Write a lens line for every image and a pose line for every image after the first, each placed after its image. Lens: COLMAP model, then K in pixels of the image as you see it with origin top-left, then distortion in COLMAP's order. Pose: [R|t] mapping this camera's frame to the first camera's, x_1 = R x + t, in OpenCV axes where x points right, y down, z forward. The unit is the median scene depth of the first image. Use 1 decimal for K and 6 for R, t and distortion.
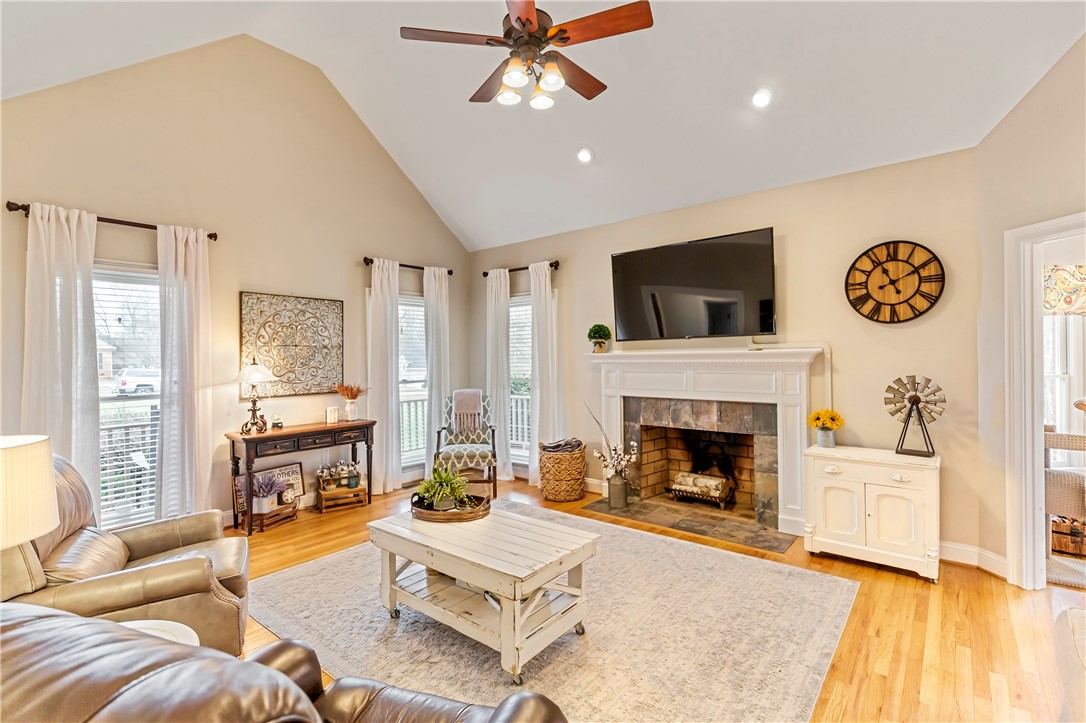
lens RADIAL K [[490.7, 0, 552.2], [0, 490.7, 358.0], [0, 0, 1]] dist [0.002633, 0.000165]
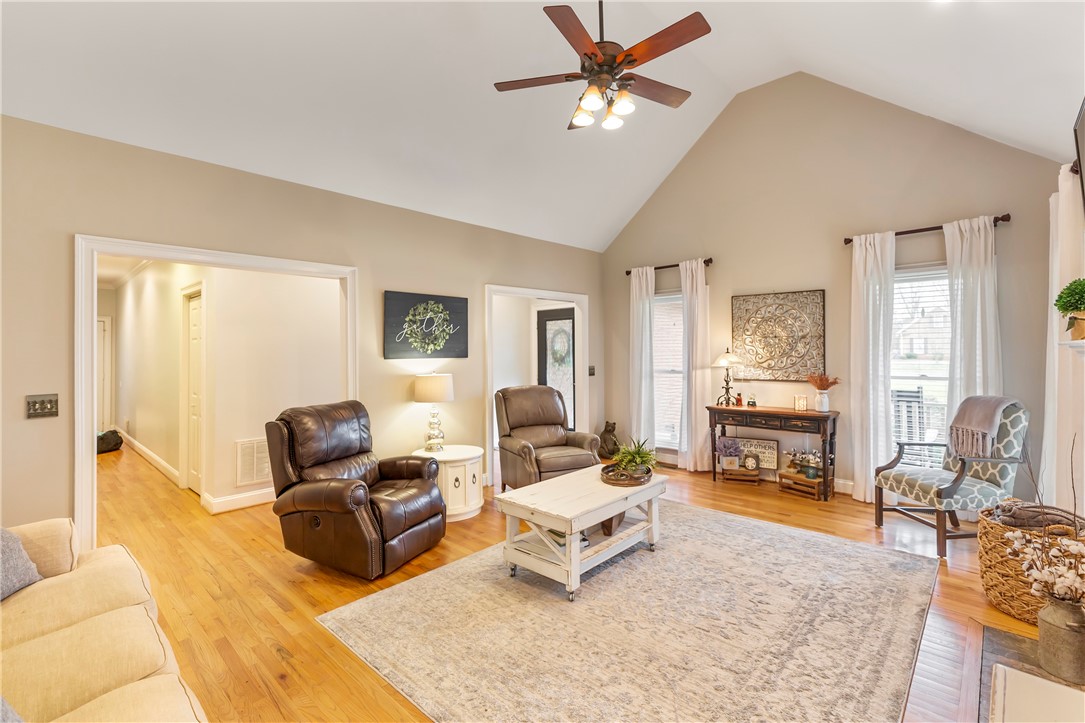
lens RADIAL K [[490.2, 0, 554.4], [0, 490.2, 354.0], [0, 0, 1]] dist [0.002633, 0.000165]
pose [[-0.073053, 0.011353, -0.997263, 0.637042], [-0.003618, 0.999926, 0.011649, 0.003342], [0.997321, 0.004459, -0.073007, 0.570429]]
